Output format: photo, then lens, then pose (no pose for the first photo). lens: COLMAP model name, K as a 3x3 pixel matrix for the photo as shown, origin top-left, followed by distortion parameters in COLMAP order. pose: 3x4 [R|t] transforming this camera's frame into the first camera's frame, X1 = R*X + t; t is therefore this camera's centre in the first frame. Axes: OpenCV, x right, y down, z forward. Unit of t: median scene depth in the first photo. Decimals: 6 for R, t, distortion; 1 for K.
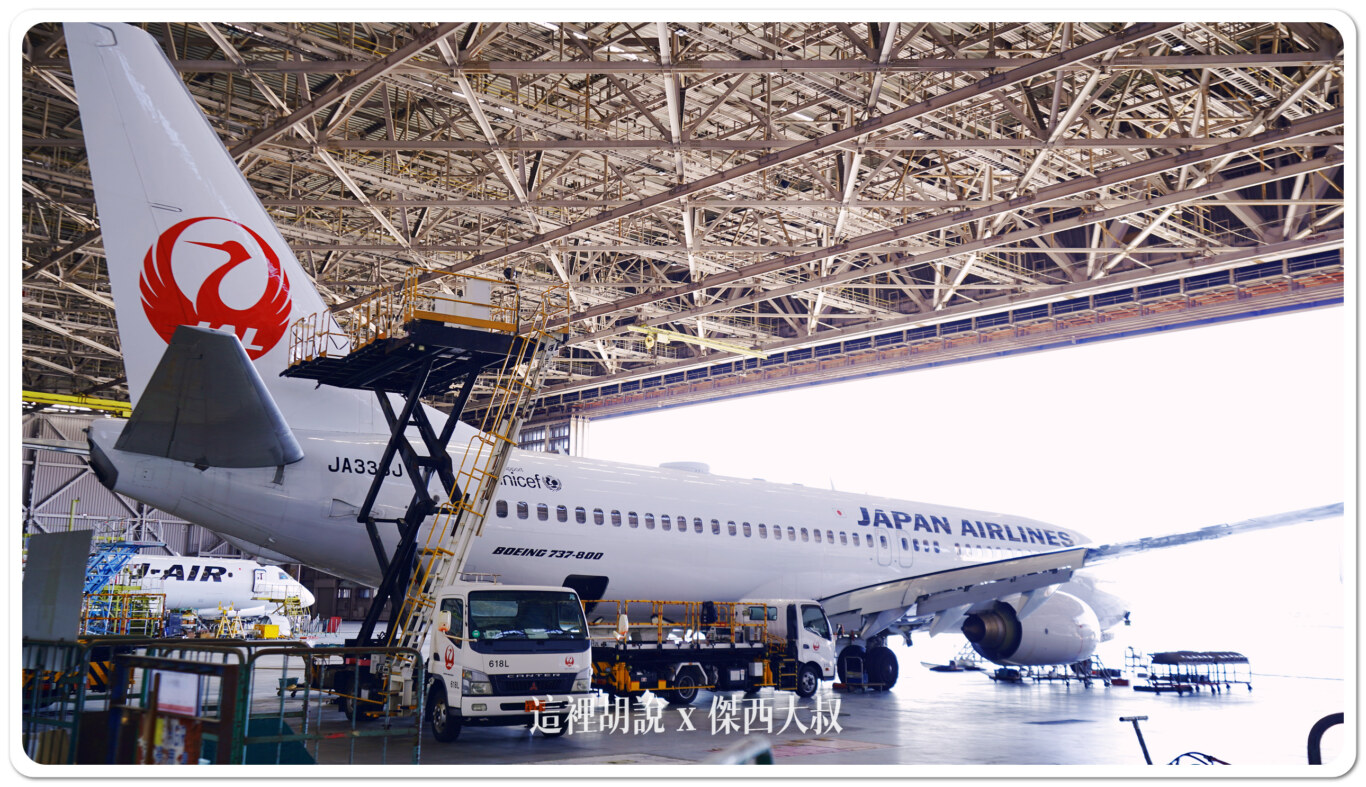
lens RADIAL K [[1241.8, 0, 683.0], [0, 1241.8, 393.5], [0, 0, 1]] dist [0.071828, 0.016414]
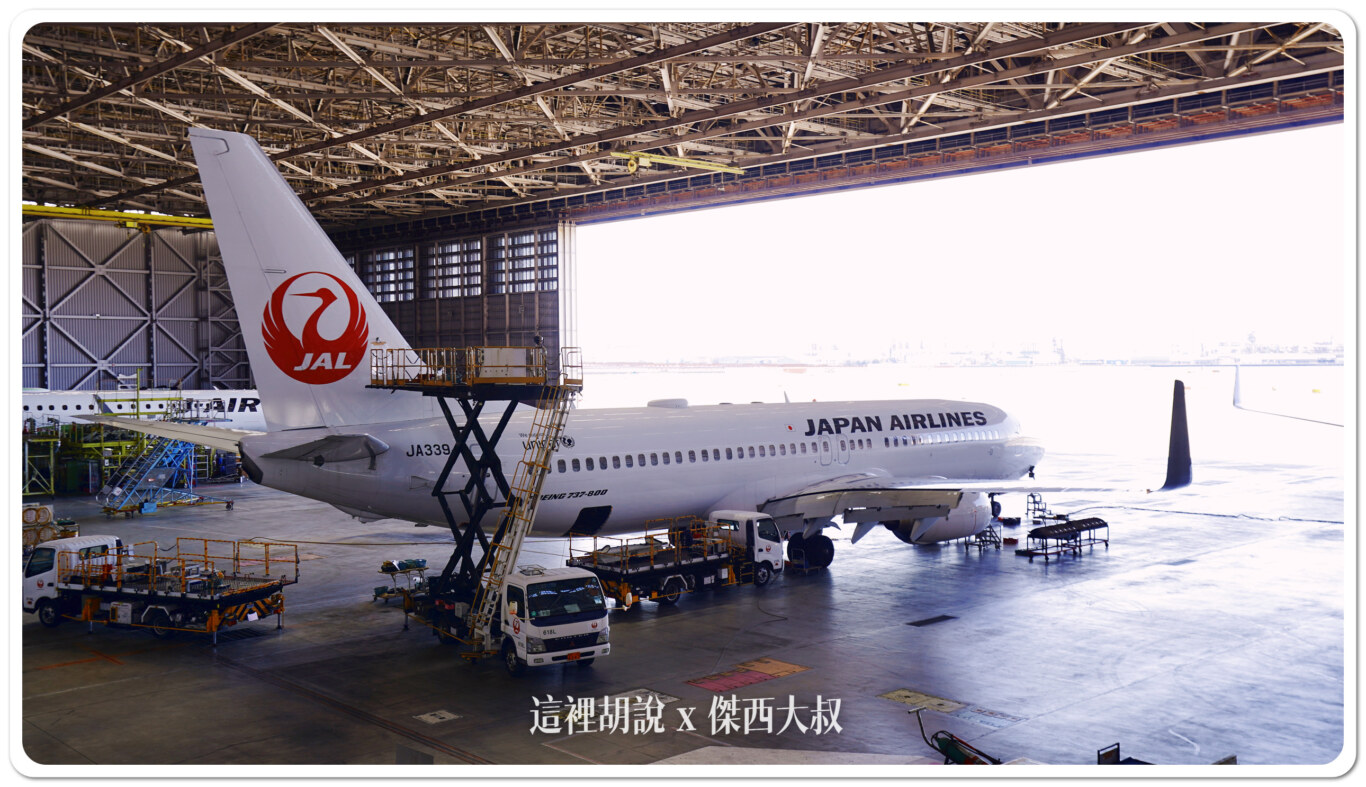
lens RADIAL K [[1241.8, 0, 683.0], [0, 1241.8, 393.5], [0, 0, 1]] dist [0.071828, 0.016414]
pose [[0.999707, -0.021962, 0.010208, 0.003702], [0.019495, 0.979833, 0.198863, -0.168716], [-0.014370, -0.198606, 0.979974, -0.203840]]
